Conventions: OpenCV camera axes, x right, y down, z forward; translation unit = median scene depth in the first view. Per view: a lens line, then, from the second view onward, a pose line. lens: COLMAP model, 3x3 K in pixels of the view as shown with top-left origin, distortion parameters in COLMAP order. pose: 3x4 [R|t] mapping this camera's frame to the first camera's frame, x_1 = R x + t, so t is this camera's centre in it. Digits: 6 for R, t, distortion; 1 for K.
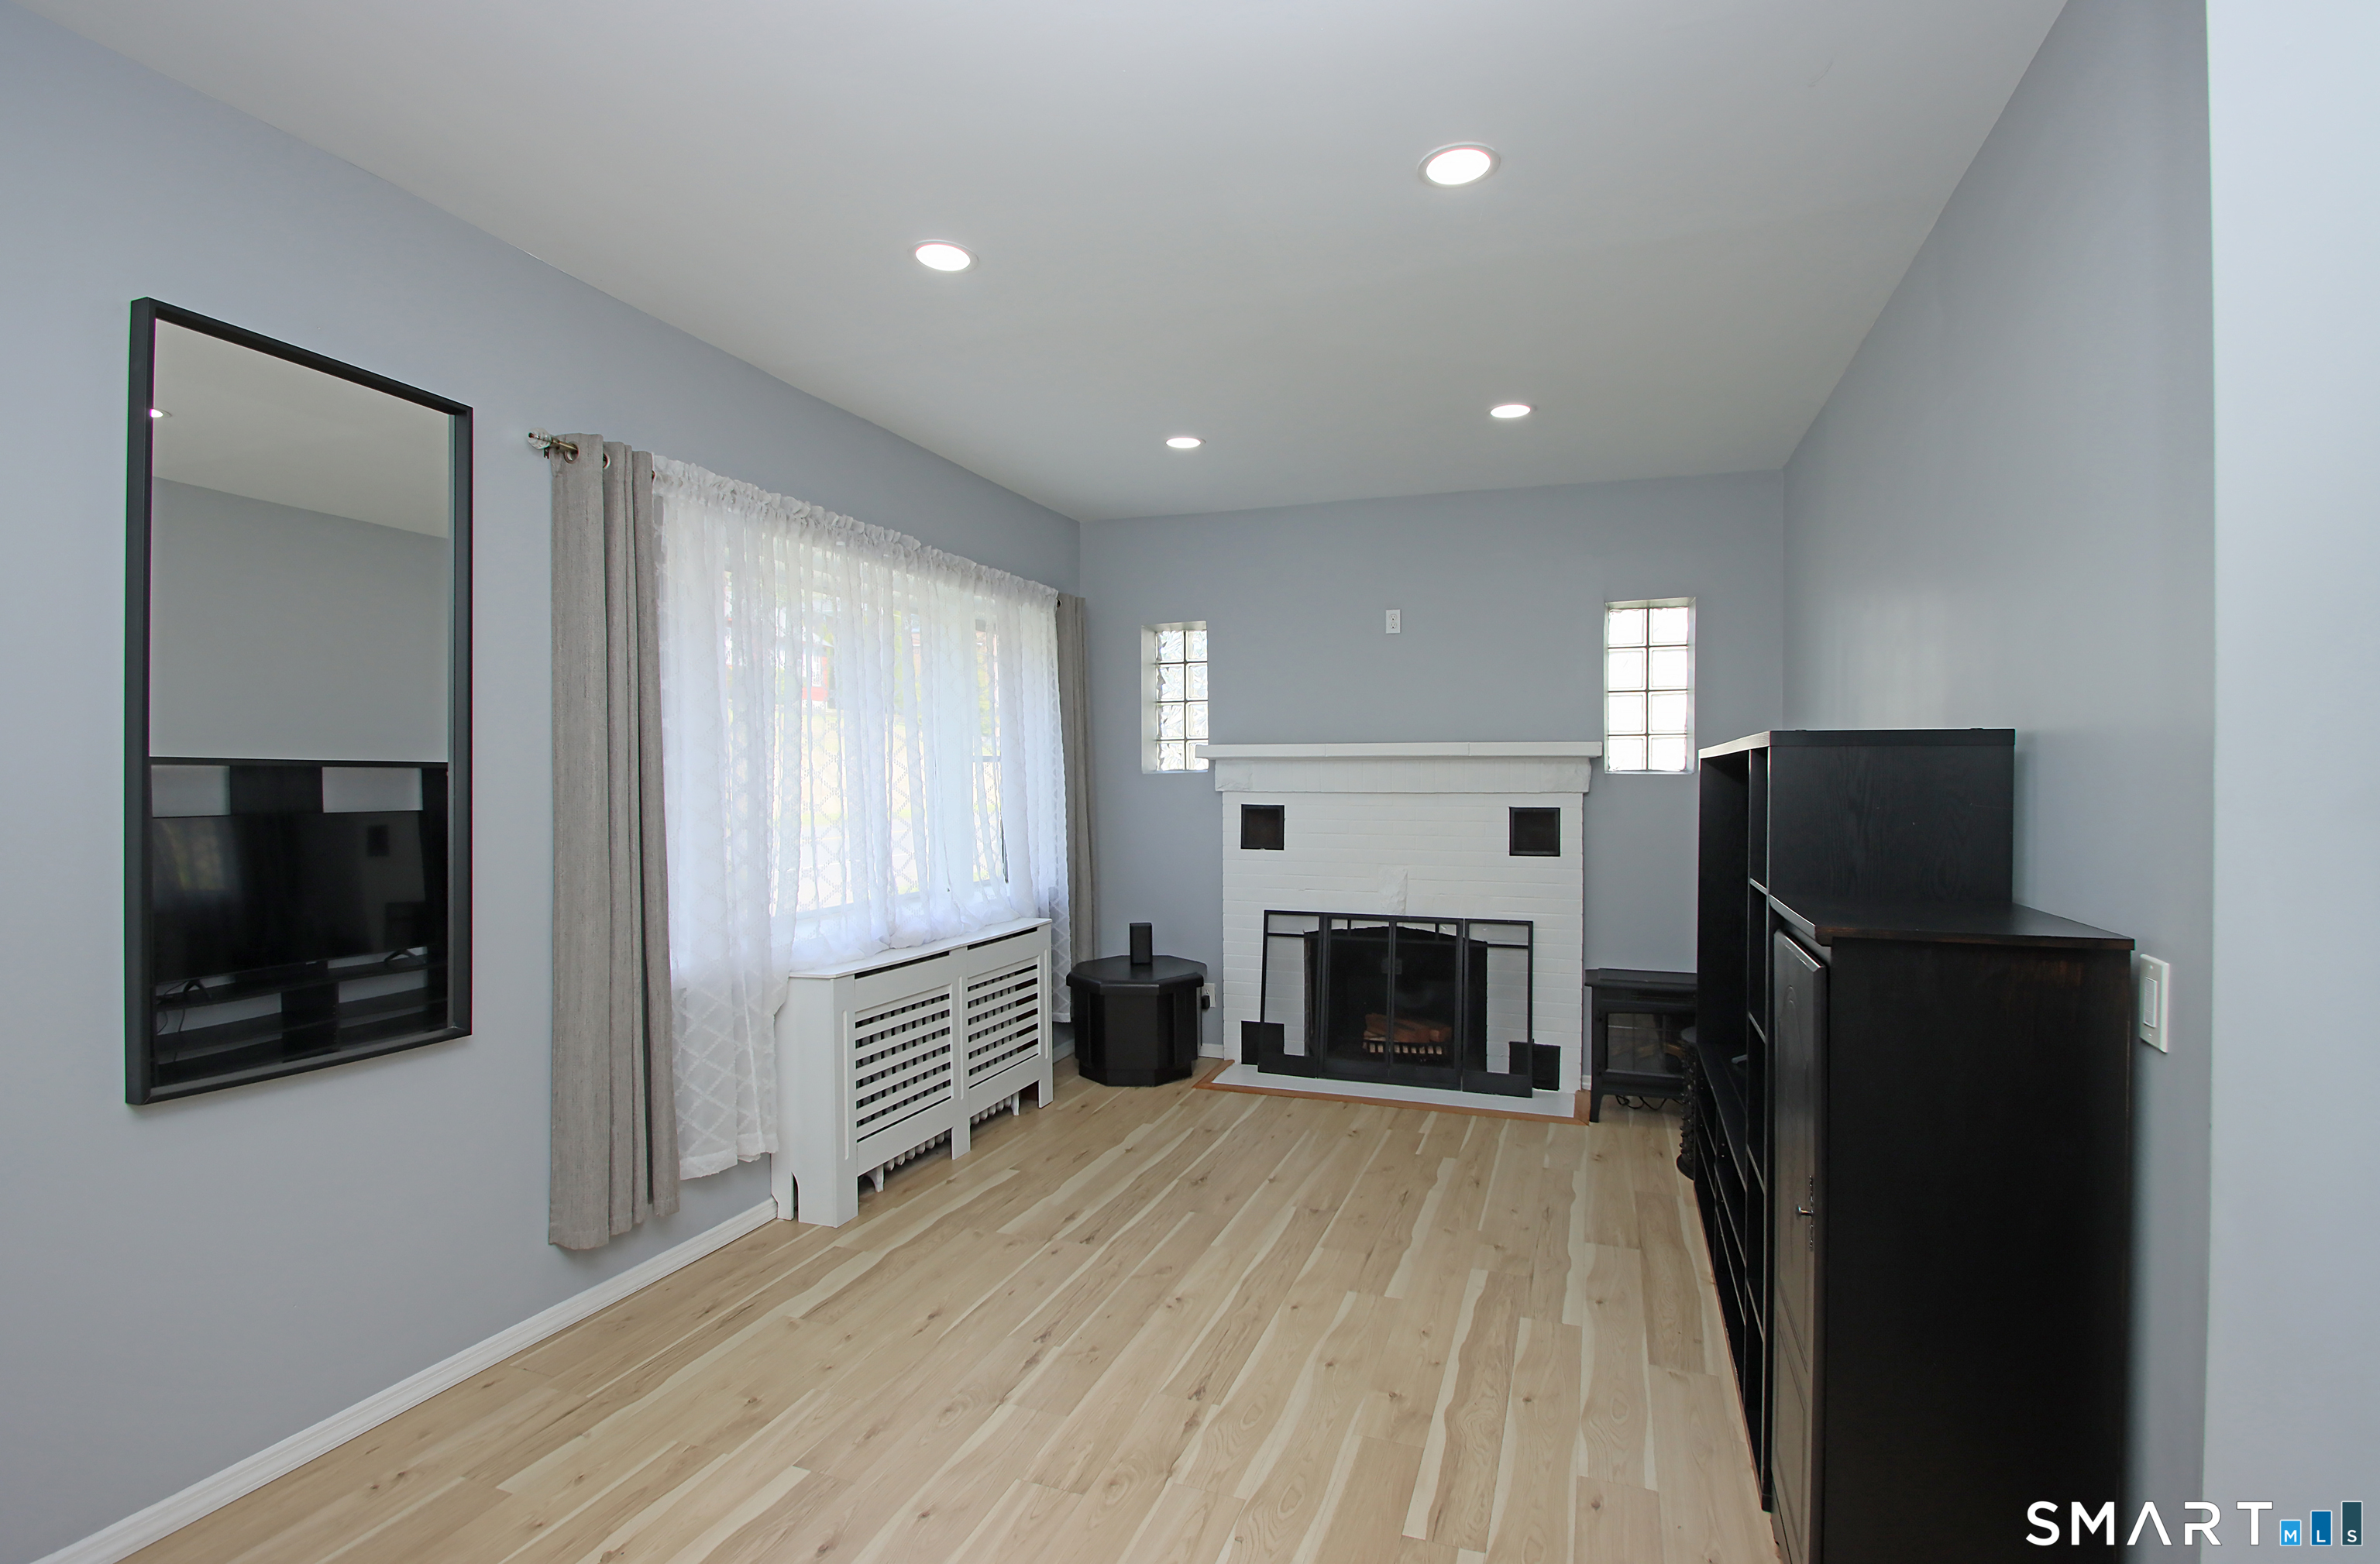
lens RADIAL K [[1081.7, 0, 1166.6], [0, 1081.7, 770.1], [0, 0, 1]] dist [-0.000650, 0.000005]
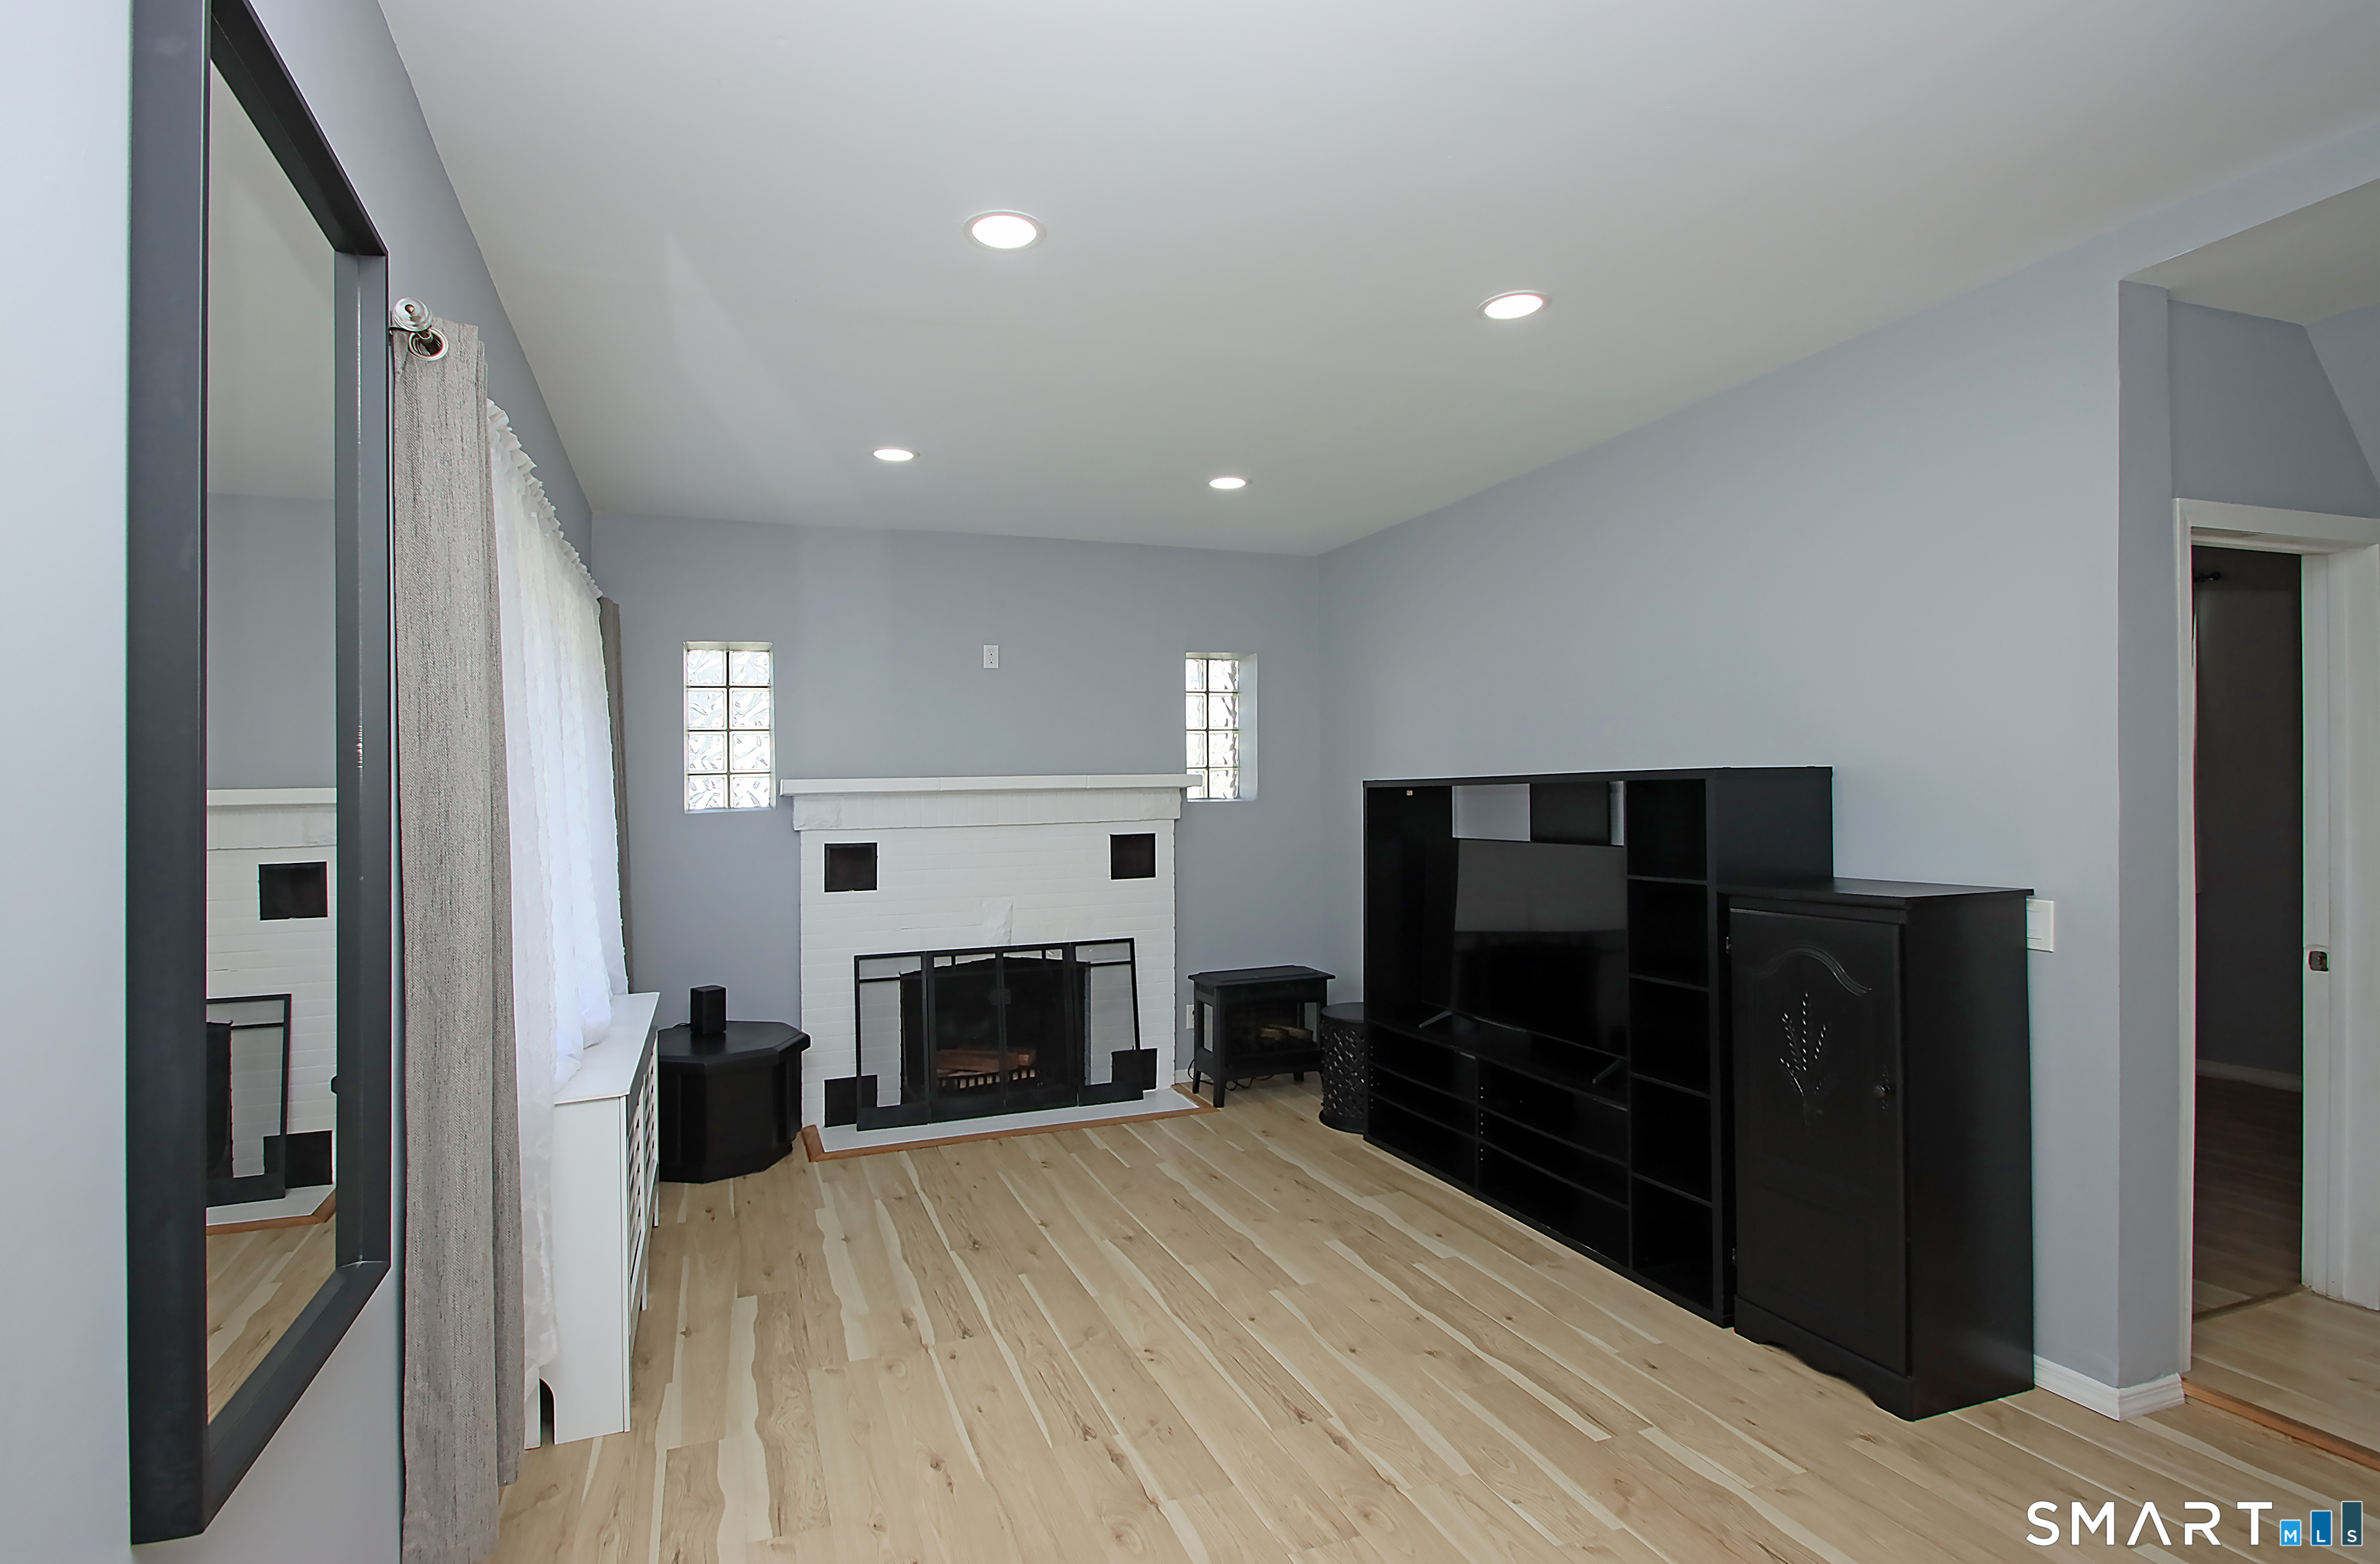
lens RADIAL K [[1065.6, 0, 1190.0], [0, 1065.6, 782.0], [0, 0, 1]] dist [0.002277, -0.000167]
pose [[0.791488, -0.008553, 0.611125, -0.351044], [0.019396, 0.999750, -0.011128, -0.006797], [-0.610877, 0.020661, 0.791456, 0.134888]]
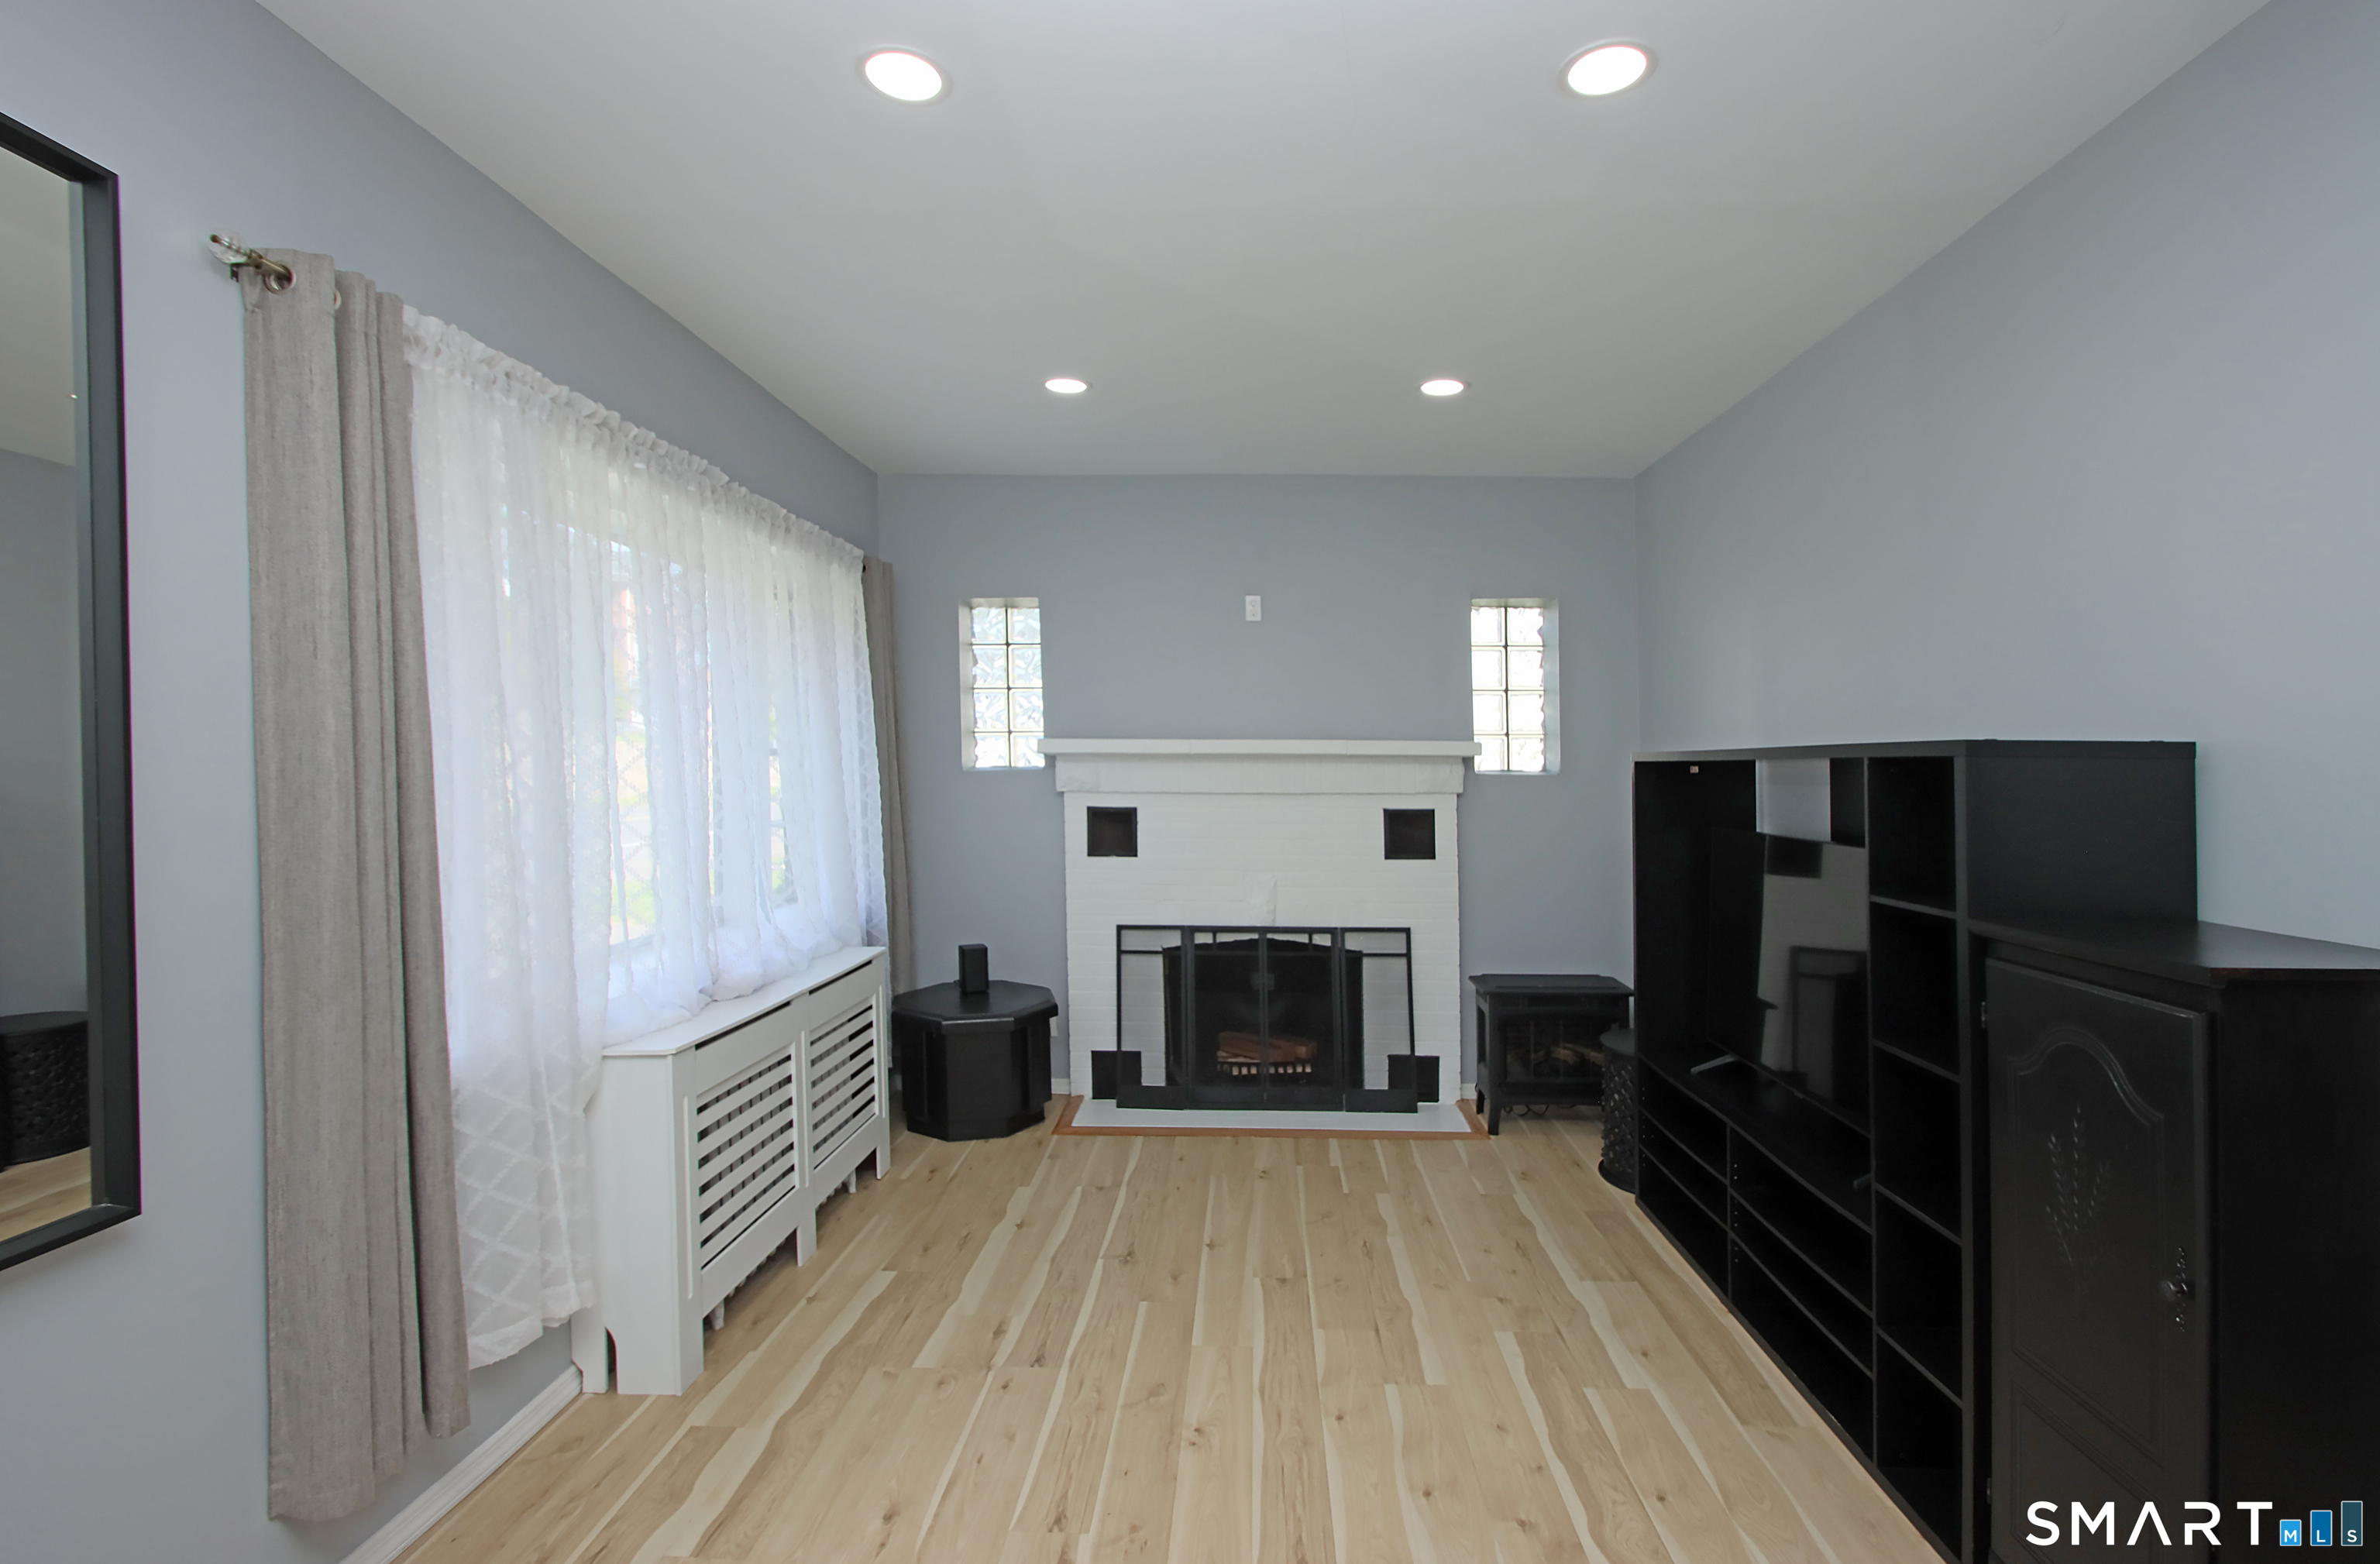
lens RADIAL K [[1120.9, 0, 1242.7], [0, 1120.9, 772.5], [0, 0, 1]] dist [0.017748, -0.020371]
pose [[0.951064, 0.003969, 0.308969, -0.142356], [-0.006301, 0.999959, 0.006550, -0.004840], [-0.308930, -0.008176, 0.951050, 0.126932]]
